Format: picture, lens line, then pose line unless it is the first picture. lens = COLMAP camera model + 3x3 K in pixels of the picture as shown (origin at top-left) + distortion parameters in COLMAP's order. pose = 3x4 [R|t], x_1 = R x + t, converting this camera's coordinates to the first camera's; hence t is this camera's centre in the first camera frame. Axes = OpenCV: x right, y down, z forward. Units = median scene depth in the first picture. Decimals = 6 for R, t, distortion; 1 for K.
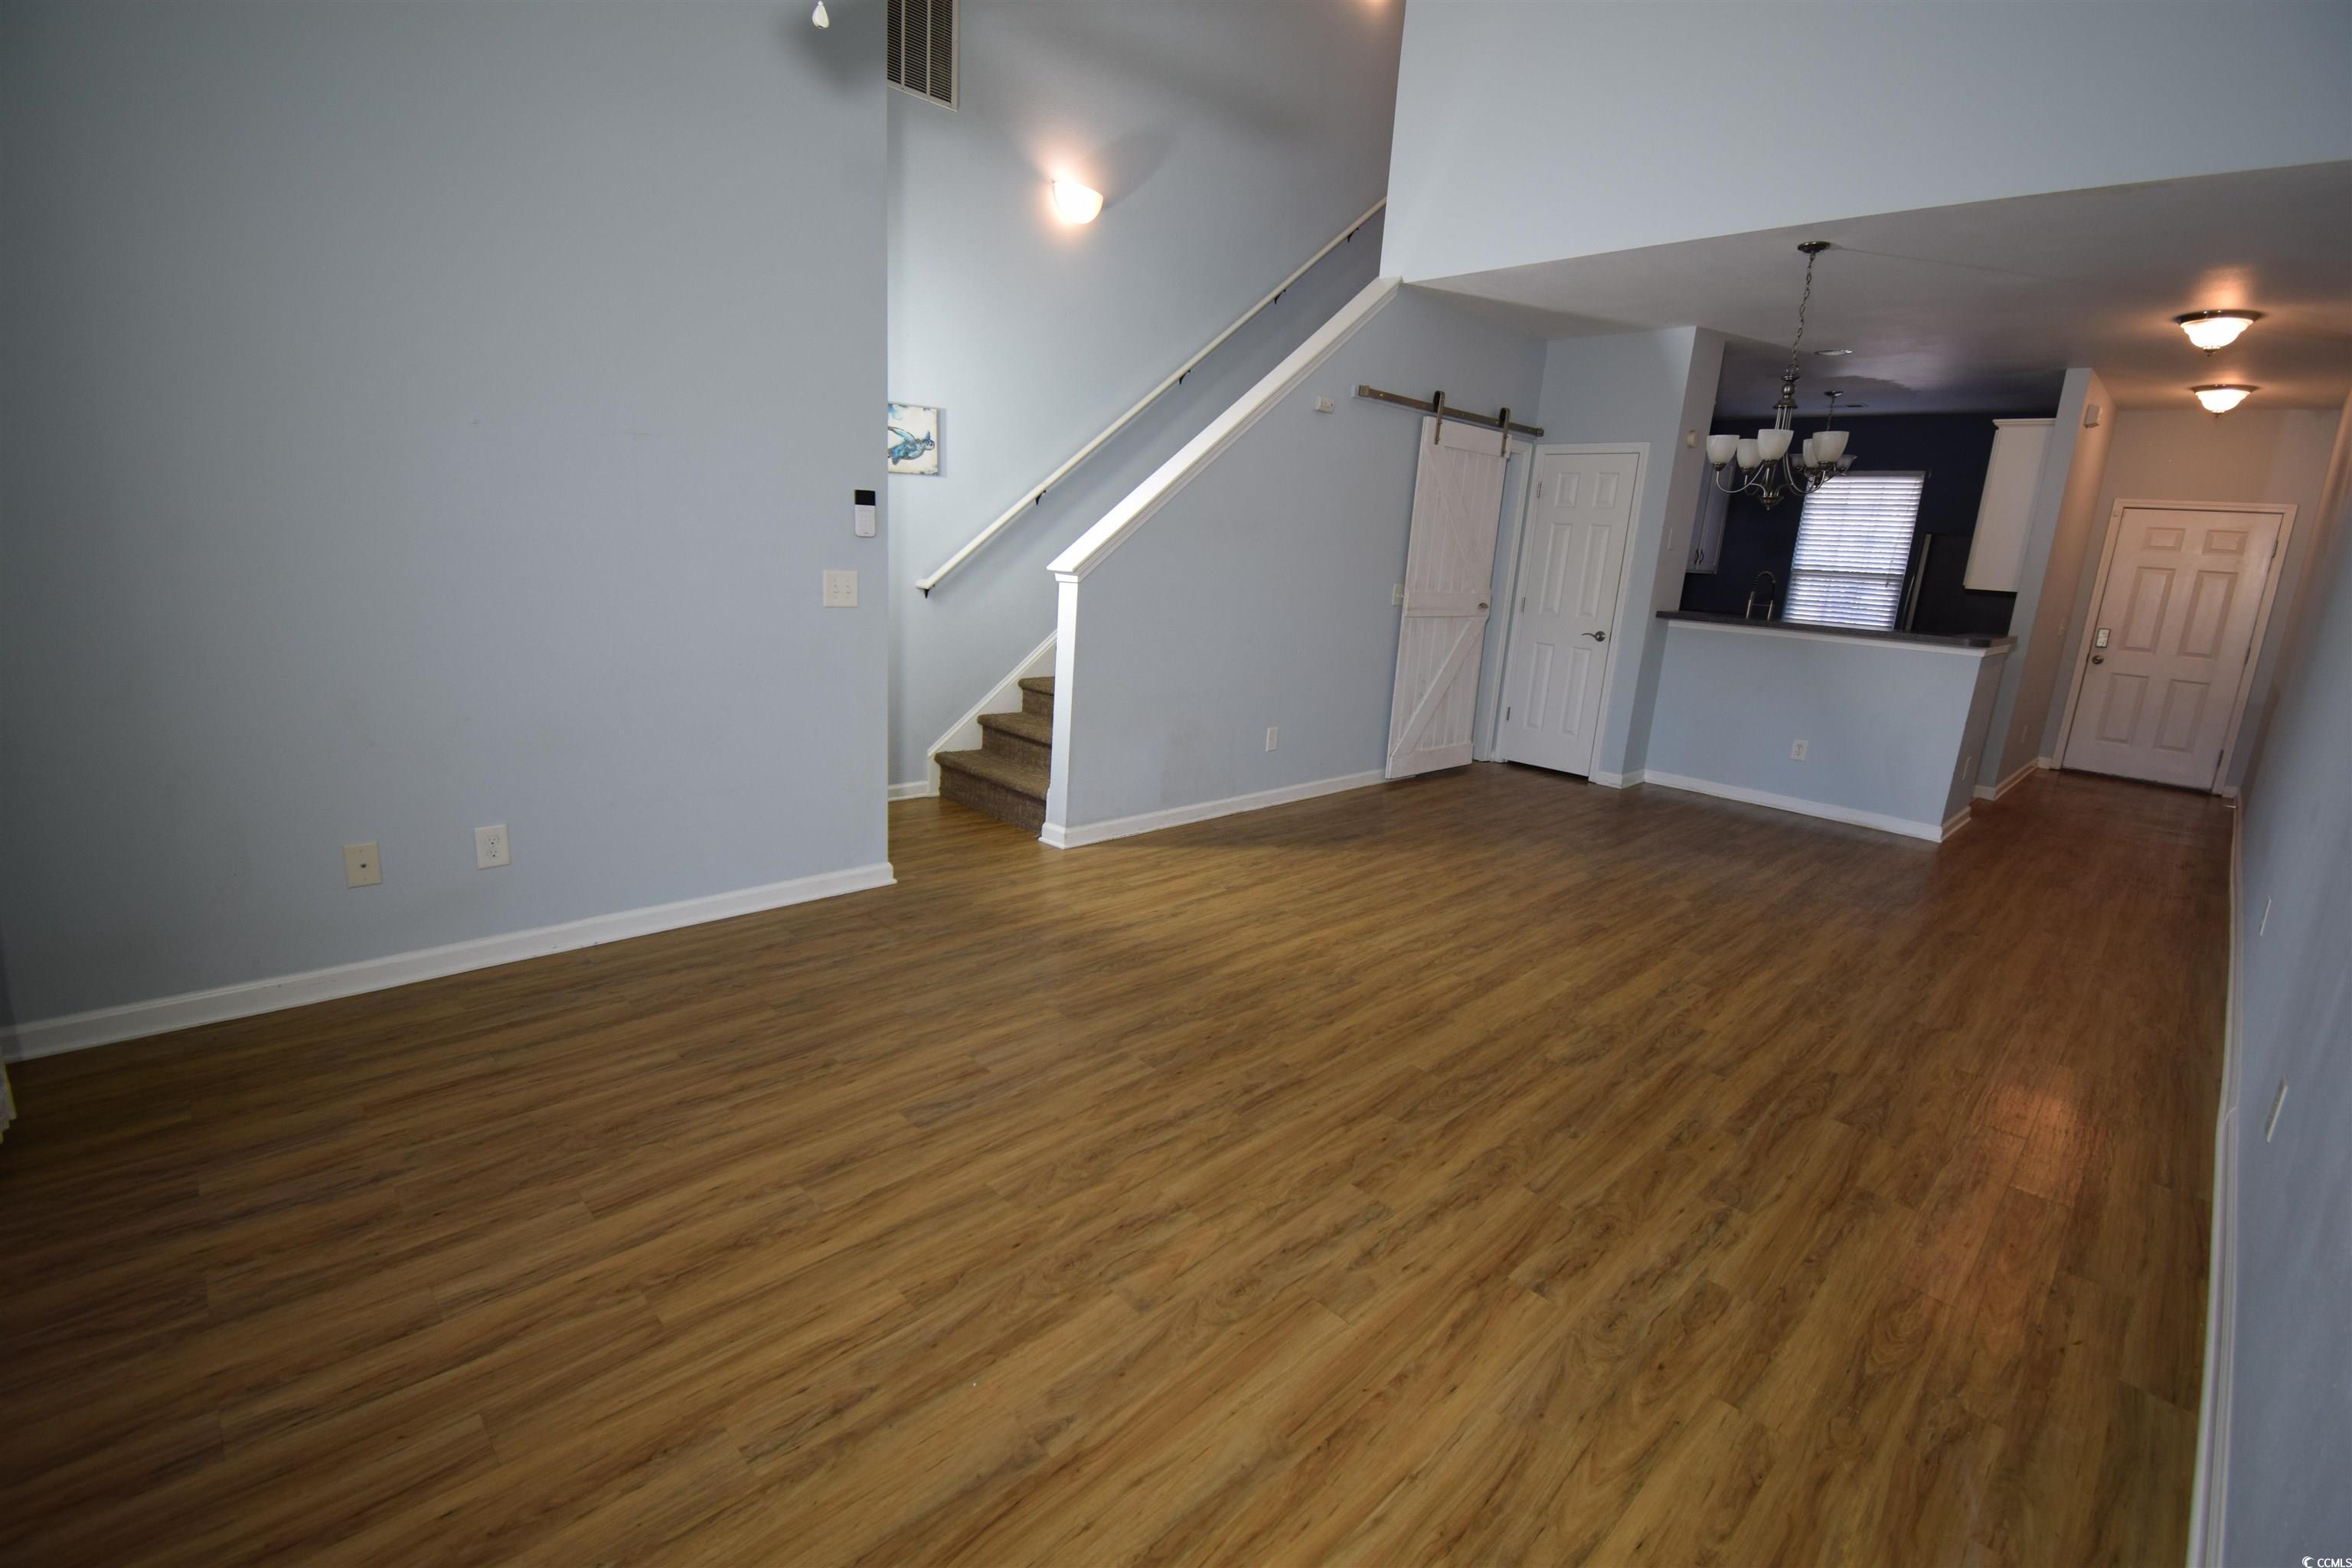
lens RADIAL K [[1037.6, 0, 1174.5], [0, 1037.6, 774.8], [0, 0, 1]] dist [0.018540, -0.026767]
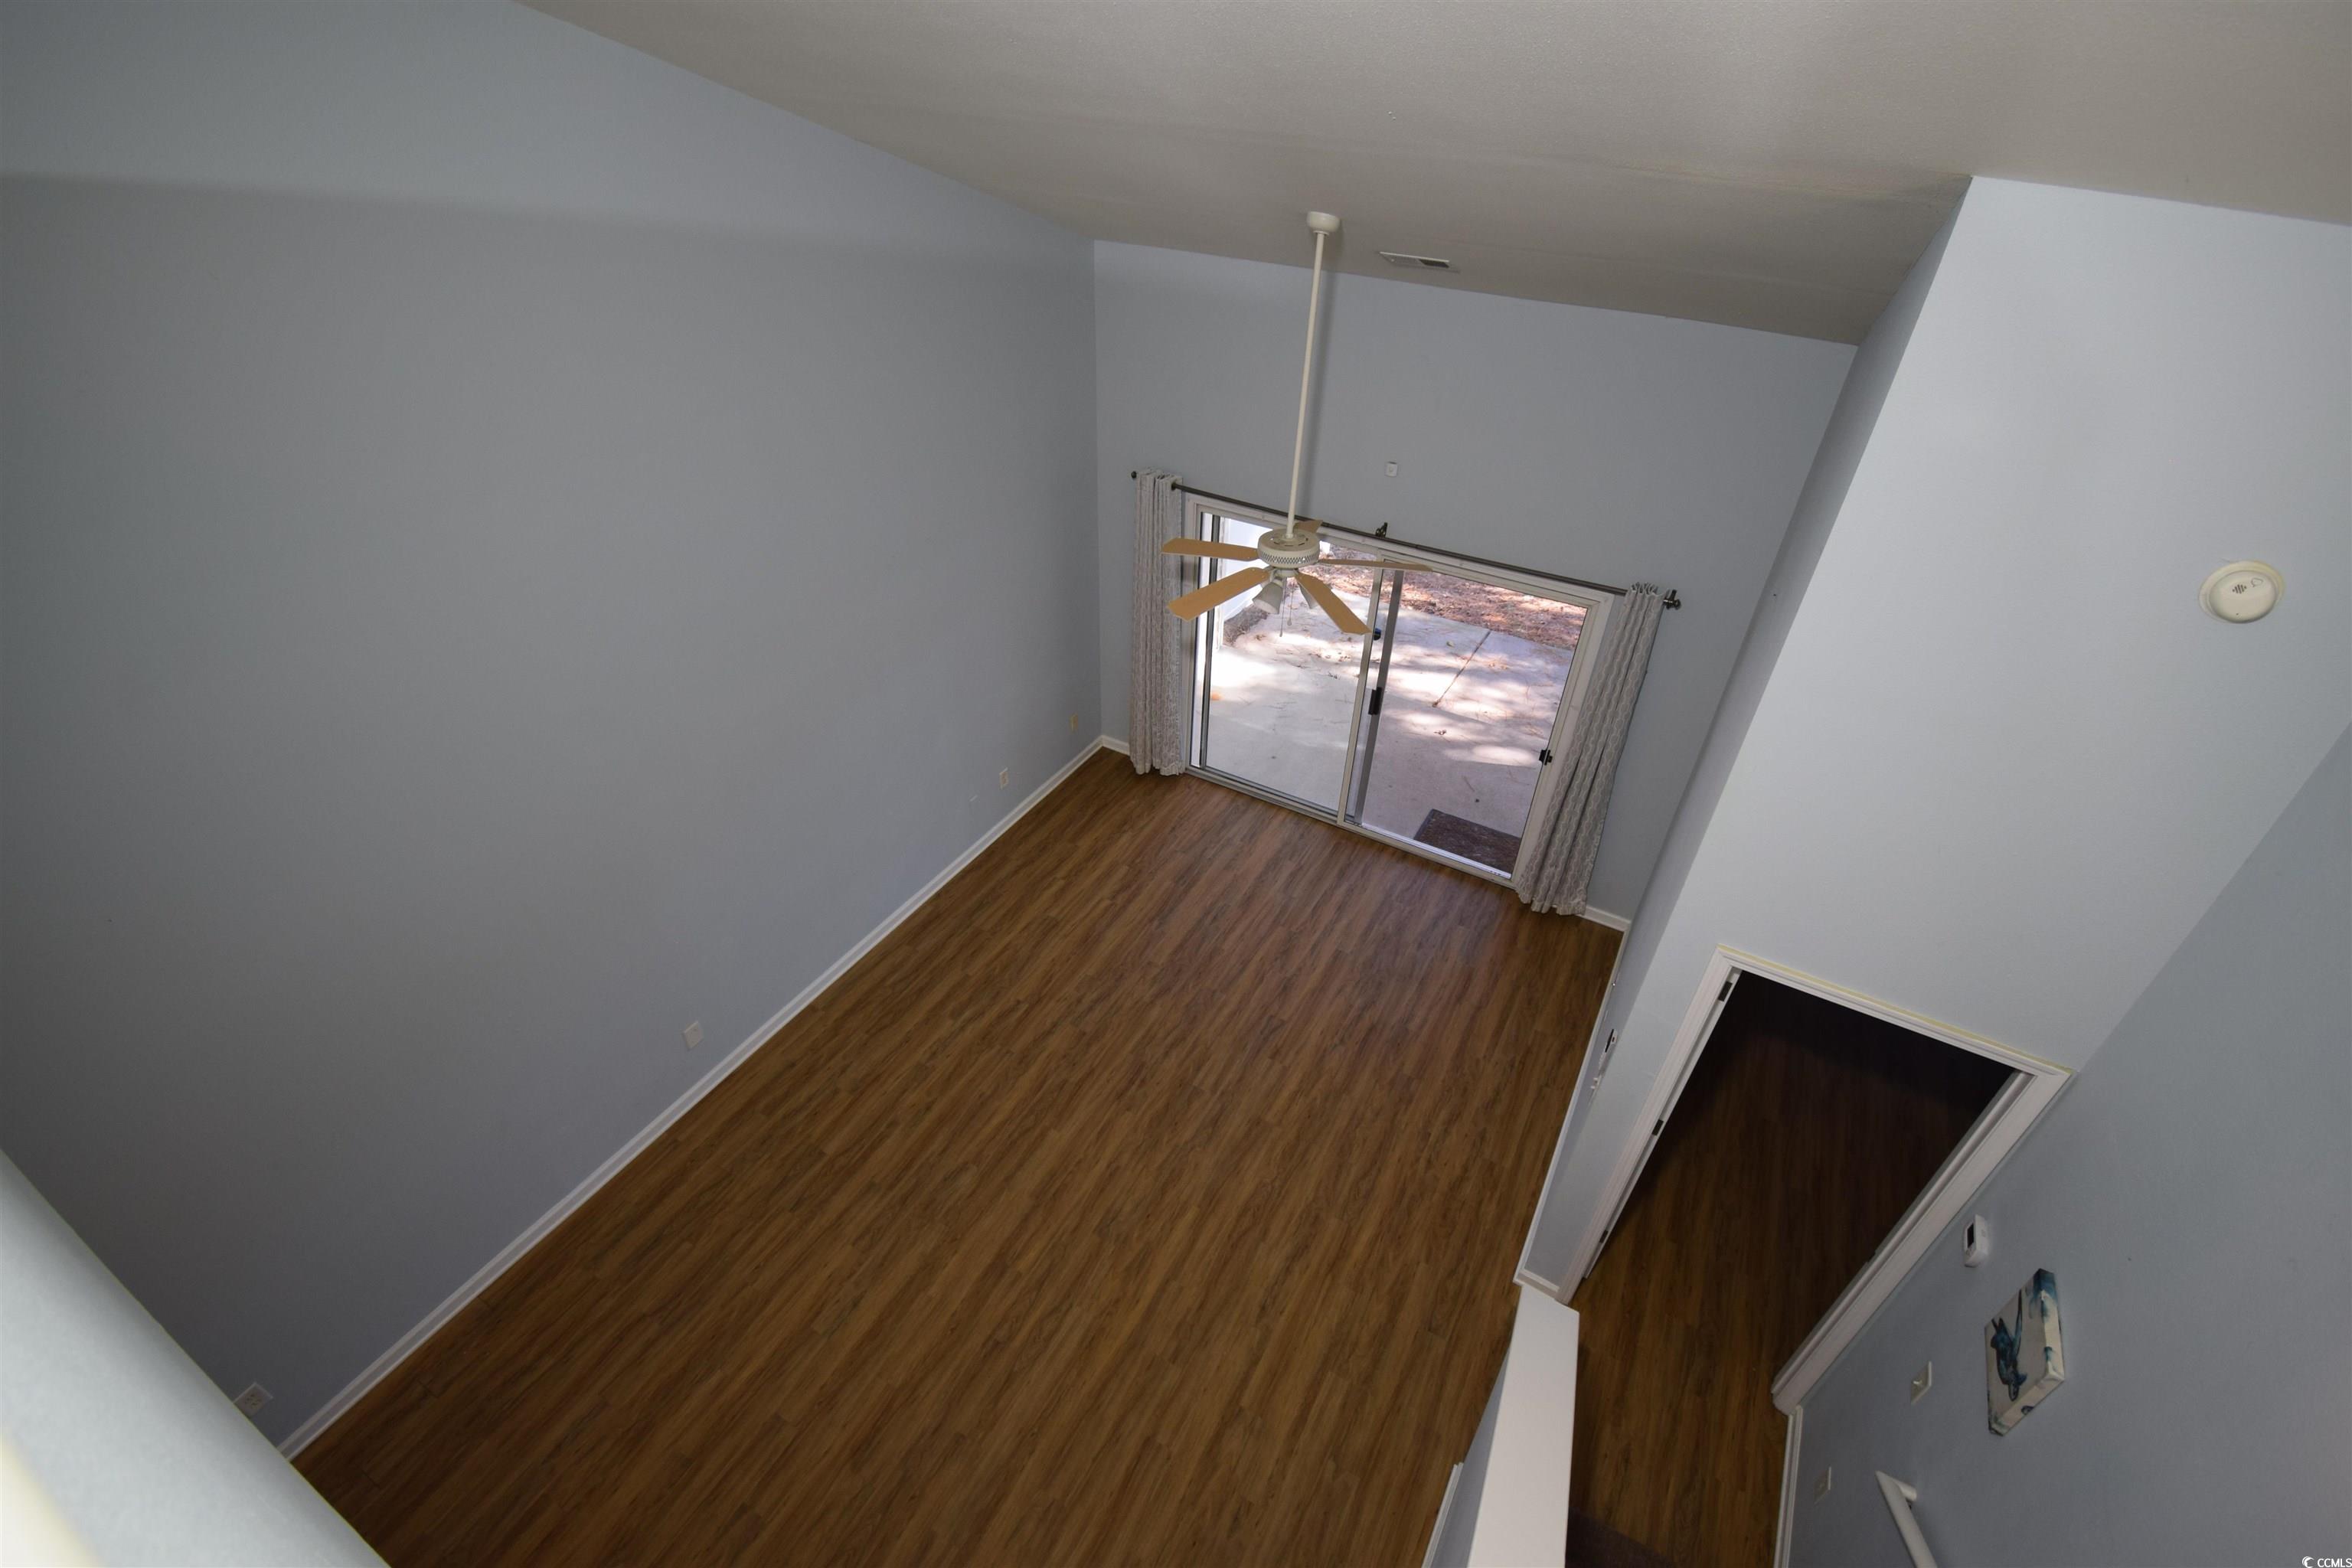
lens RADIAL K [[1036.0, 0, 1178.8], [0, 1036.0, 780.4], [0, 0, 1]] dist [0.016603, -0.026230]
pose [[-0.955084, 0.093090, -0.281334, 0.444656], [-0.150736, 0.664766, 0.731686, -1.340344], [0.255134, 0.741229, -0.620876, 1.597592]]
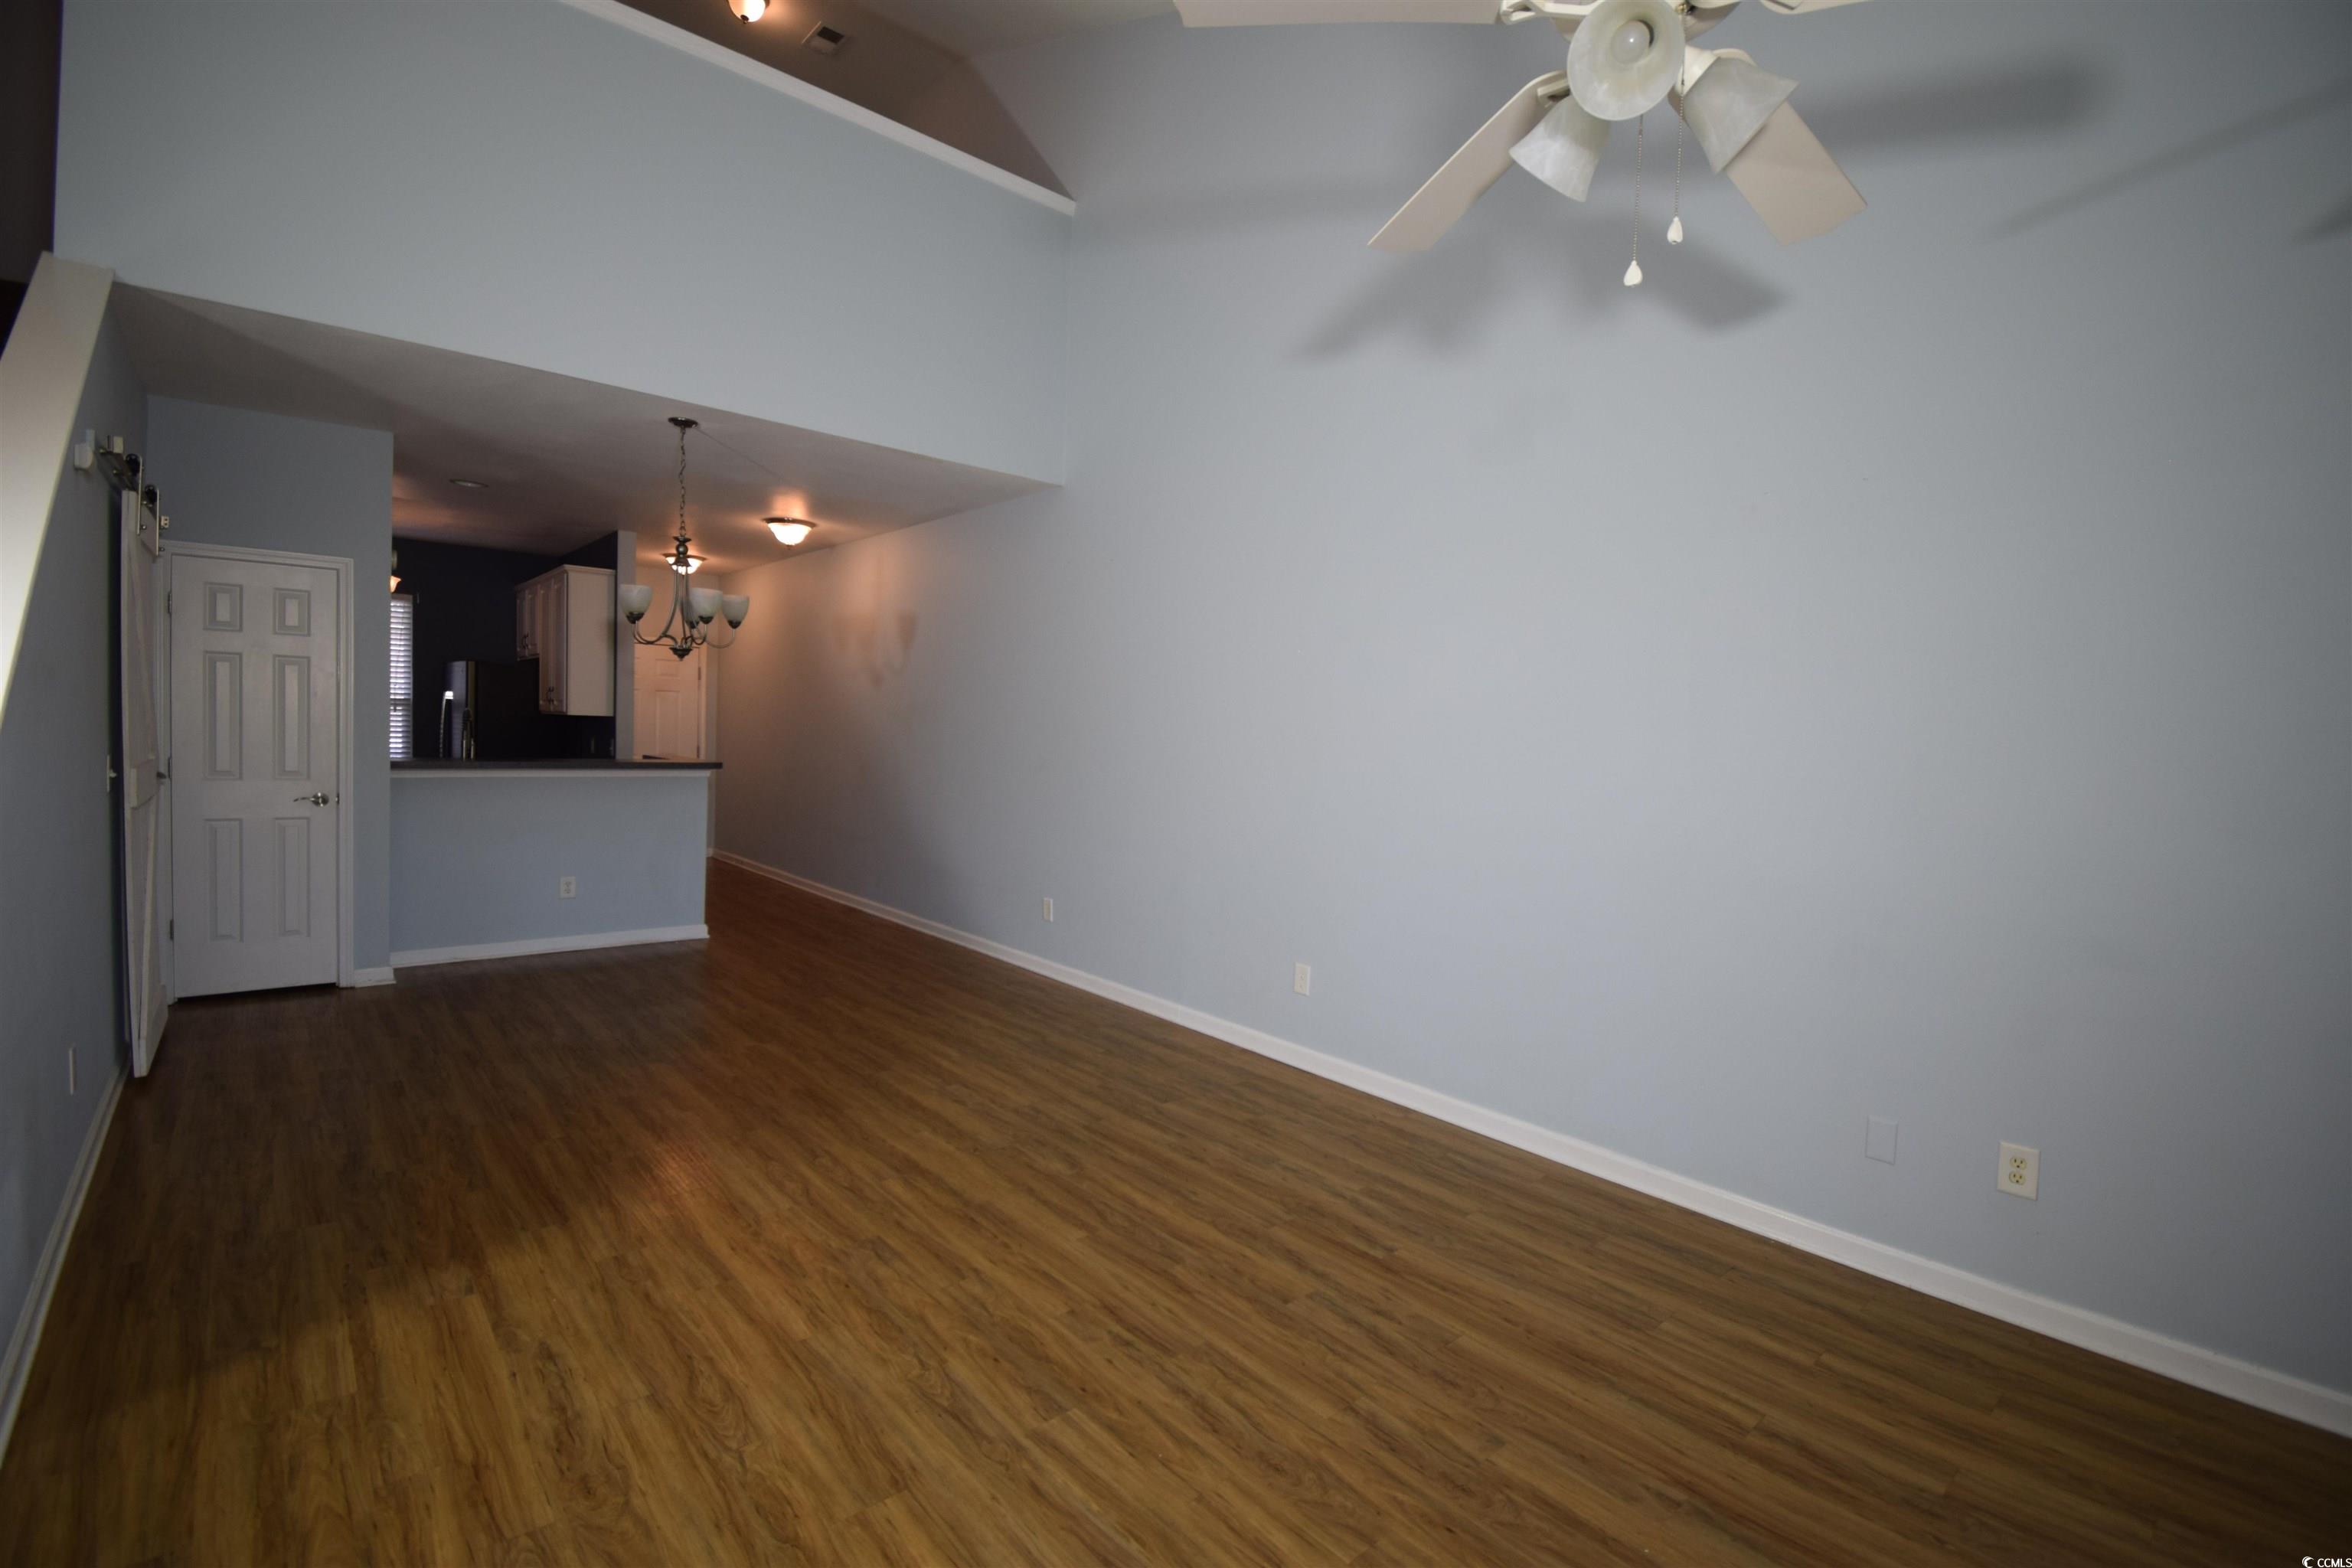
lens RADIAL K [[1036.0, 0, 1178.8], [0, 1036.0, 780.4], [0, 0, 1]] dist [0.016603, -0.026230]
pose [[0.051729, -0.106318, 0.992986, -0.671718], [0.190120, 0.977181, 0.094722, -0.215782], [-0.980397, 0.183886, 0.070762, 0.707400]]
